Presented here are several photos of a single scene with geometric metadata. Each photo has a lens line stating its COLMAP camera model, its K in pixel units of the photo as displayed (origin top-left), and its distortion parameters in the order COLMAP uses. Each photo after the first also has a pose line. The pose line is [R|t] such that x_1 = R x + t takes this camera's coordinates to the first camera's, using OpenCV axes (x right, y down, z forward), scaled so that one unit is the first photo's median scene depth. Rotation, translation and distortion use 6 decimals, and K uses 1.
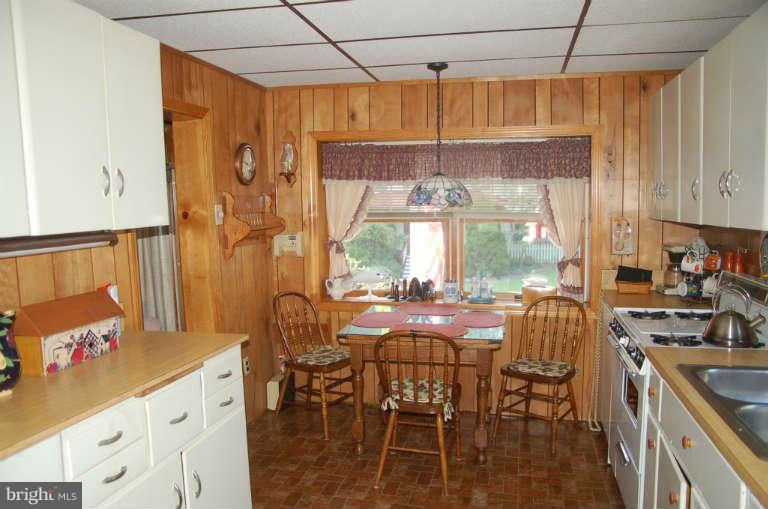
lens RADIAL K [[610.1, 0, 385.0], [0, 610.1, 256.9], [0, 0, 1]] dist [-0.093510, 0.004573]
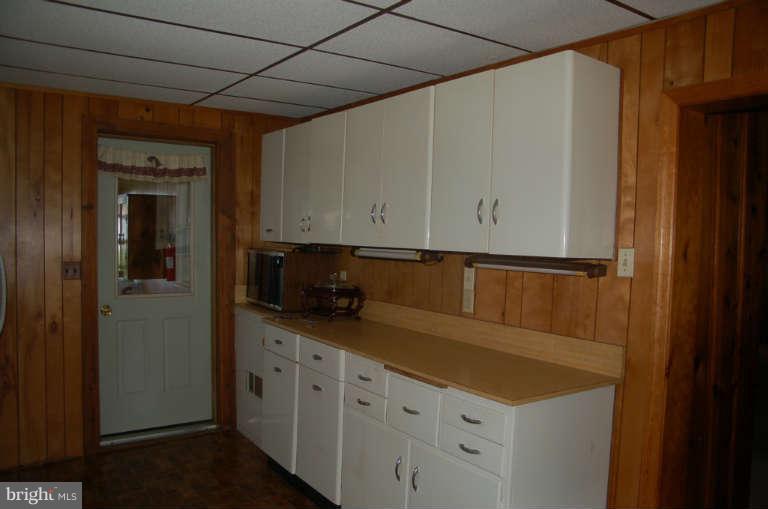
lens RADIAL K [[610.1, 0, 382.3], [0, 610.1, 256.4], [0, 0, 1]] dist [-0.093510, 0.004573]
pose [[-0.660452, 0.023286, -0.750507, 0.580408], [-0.087148, 0.990387, 0.107419, -0.153910], [0.745794, 0.136350, -0.652074, 1.694283]]
